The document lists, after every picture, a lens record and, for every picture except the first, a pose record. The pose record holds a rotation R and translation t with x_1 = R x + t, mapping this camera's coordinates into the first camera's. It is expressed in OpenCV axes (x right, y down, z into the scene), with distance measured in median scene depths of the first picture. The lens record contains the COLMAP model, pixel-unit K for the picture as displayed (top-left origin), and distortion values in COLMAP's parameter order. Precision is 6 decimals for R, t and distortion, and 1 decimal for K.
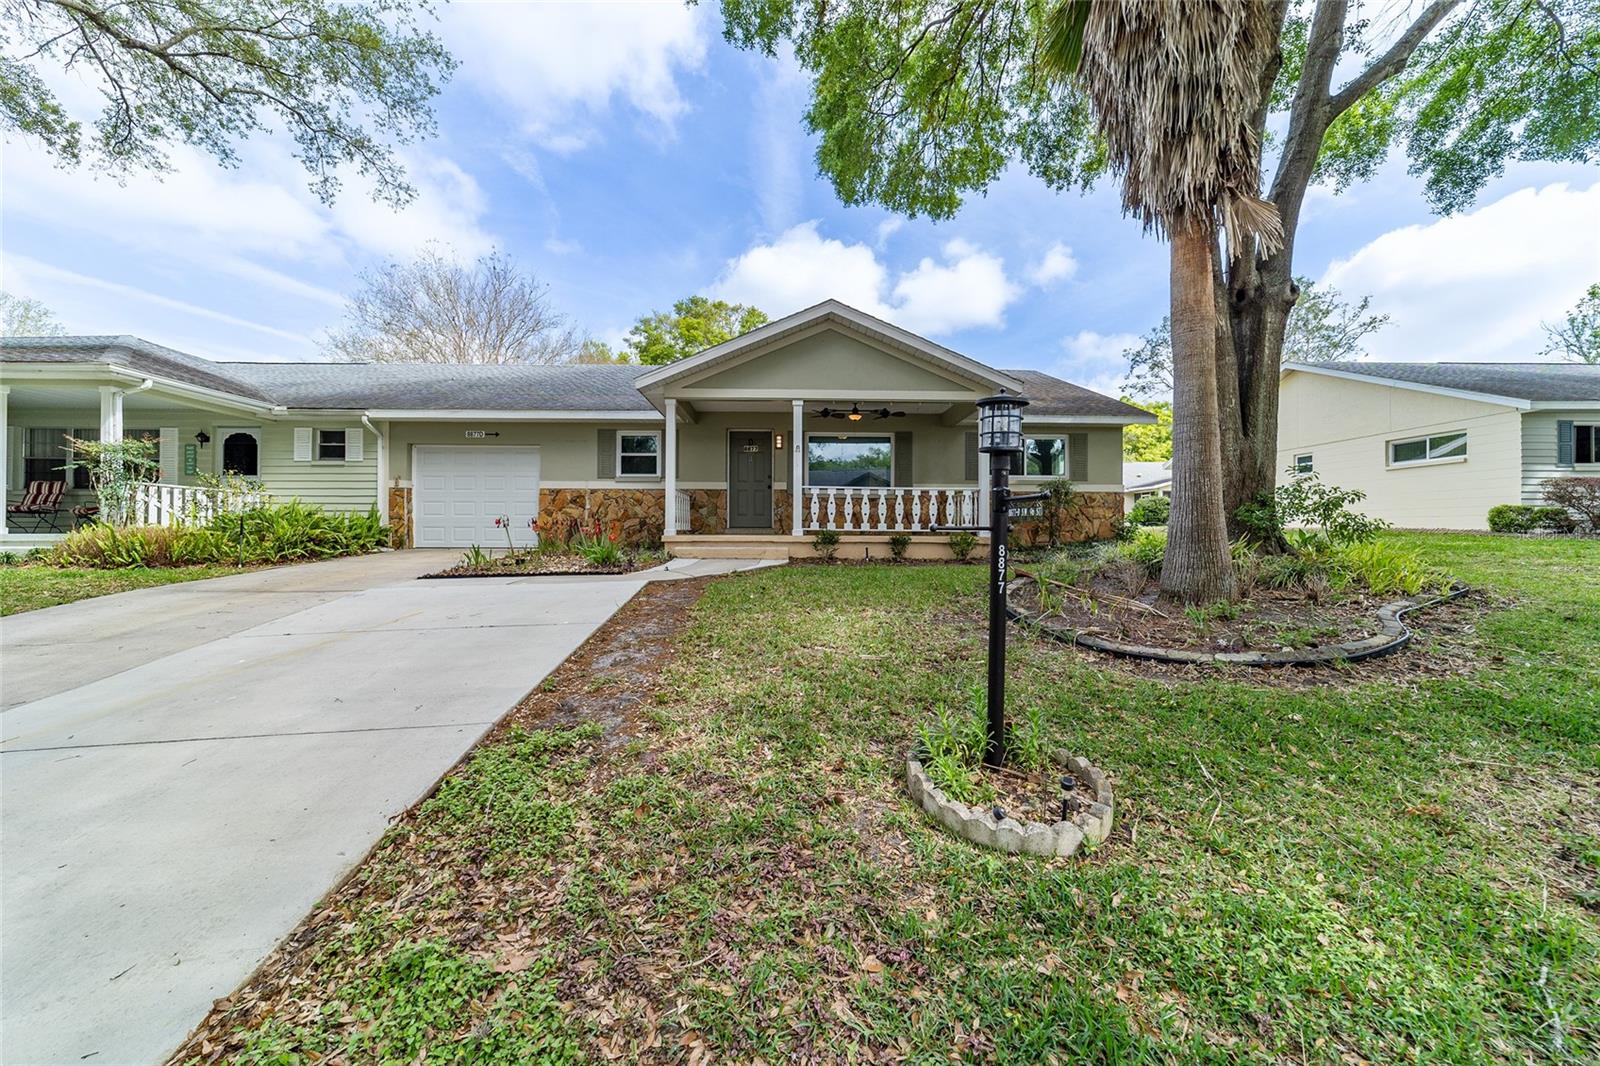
lens RADIAL K [[599.1, 0, 783.8], [0, 599.1, 531.9], [0, 0, 1]] dist [-0.006147, 0.000084]
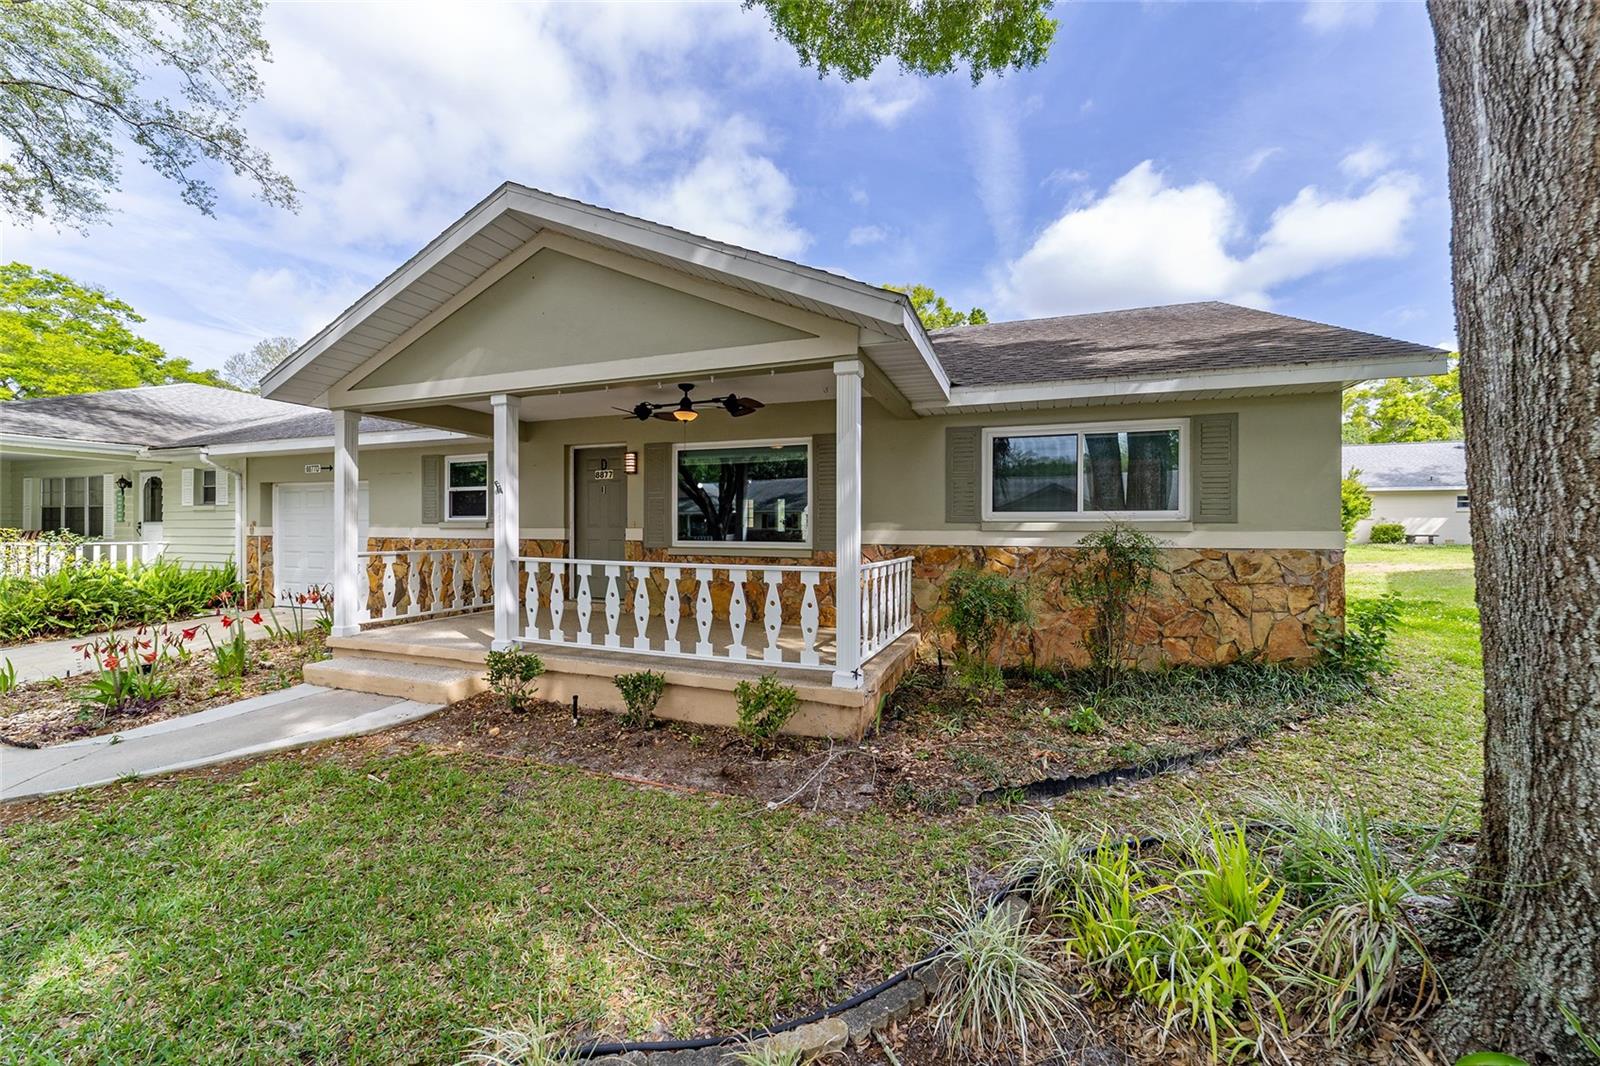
lens RADIAL K [[607.4, 0, 793.3], [0, 607.4, 535.4], [0, 0, 1]] dist [-0.000330, 0.000090]
pose [[0.930017, 0.002154, -0.367510, 0.375938], [0.000855, 0.999967, 0.008025, -0.081030], [0.367515, -0.007777, 0.929985, 0.482988]]
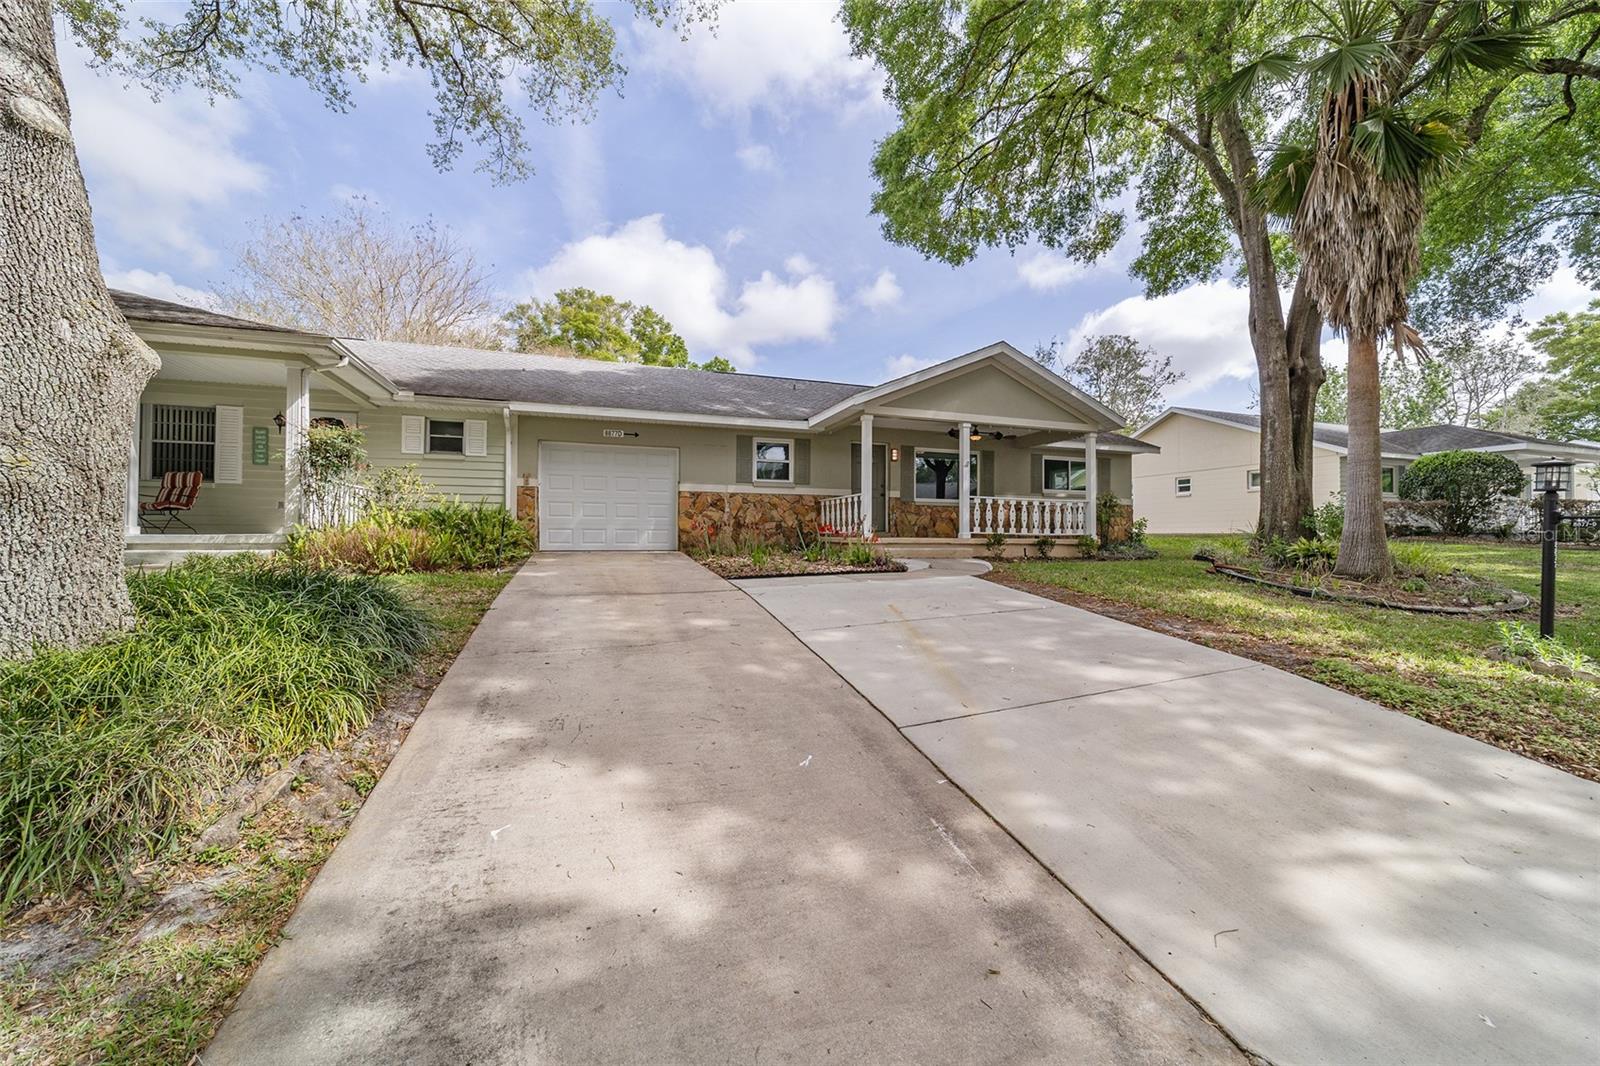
lens RADIAL K [[599.1, 0, 783.8], [0, 599.1, 531.9], [0, 0, 1]] dist [-0.006147, 0.000084]
pose [[0.955931, 0.004586, 0.293555, -0.536907], [-0.002895, 0.999977, -0.006198, 0.001760], [-0.293576, 0.005075, 0.955922, -0.011681]]
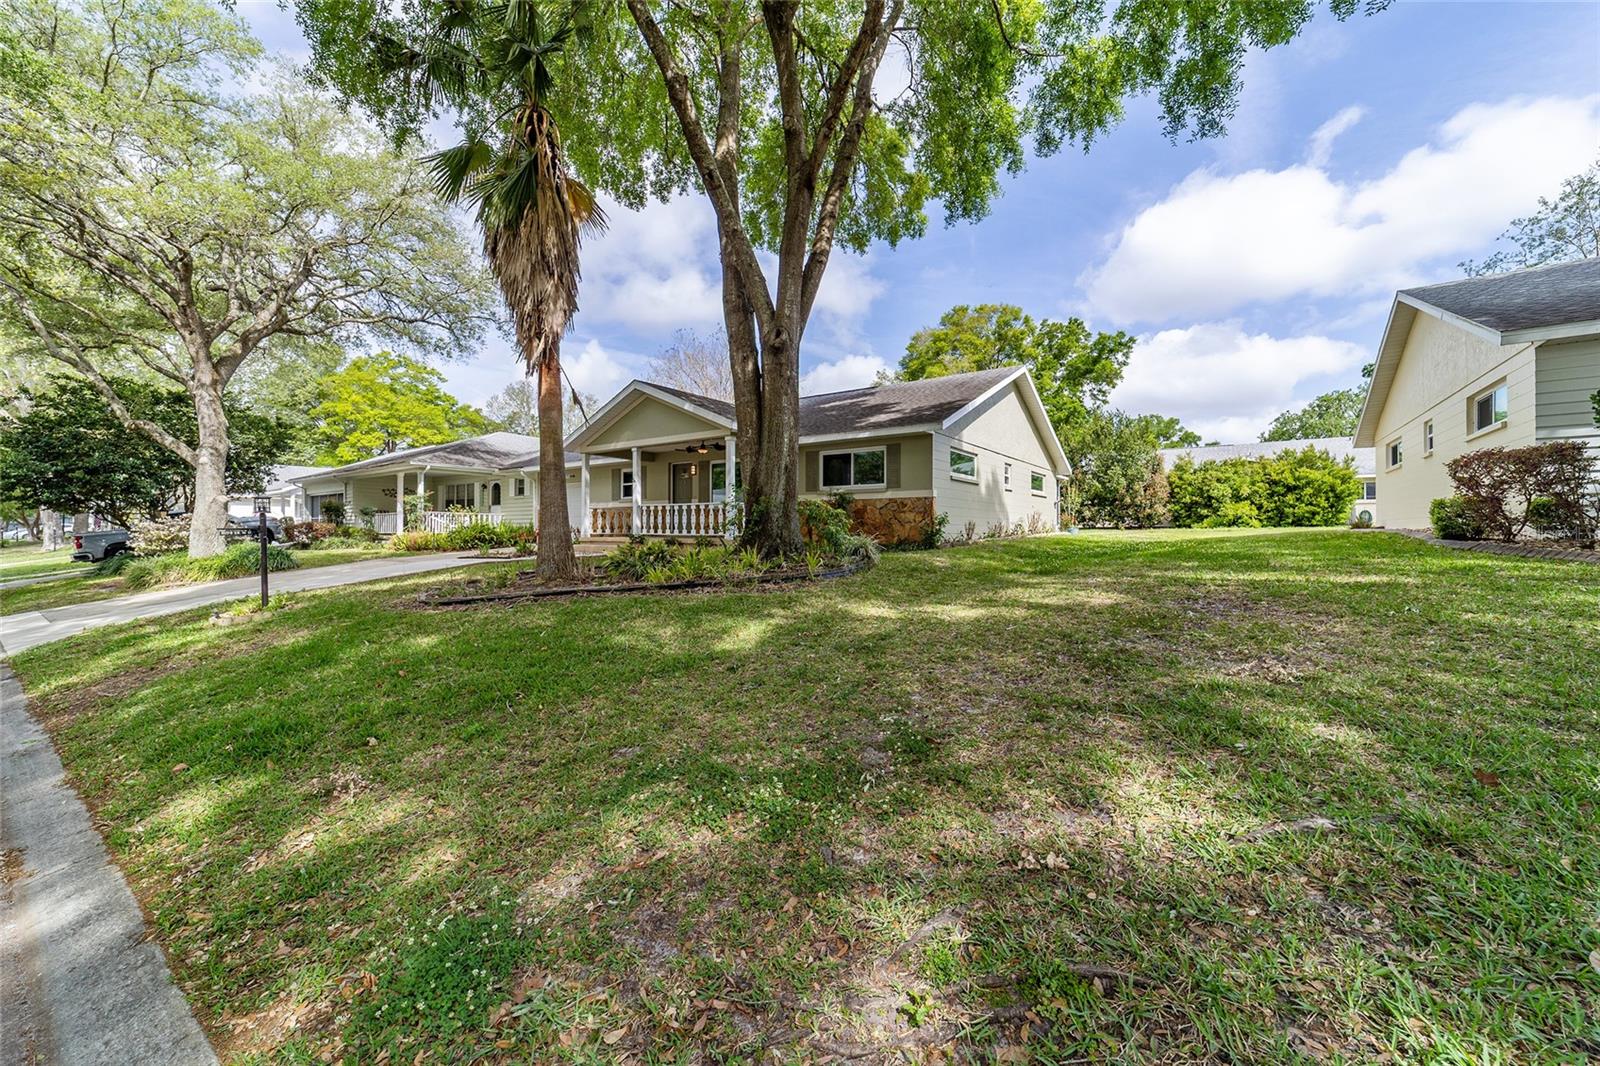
lens RADIAL K [[607.4, 0, 793.3], [0, 607.4, 535.4], [0, 0, 1]] dist [-0.000330, 0.000090]
pose [[0.799333, 0.000962, -0.600888, 1.020097], [-0.000438, 0.999999, 0.001020, -0.001138], [0.600888, -0.000552, 0.799333, 0.018228]]
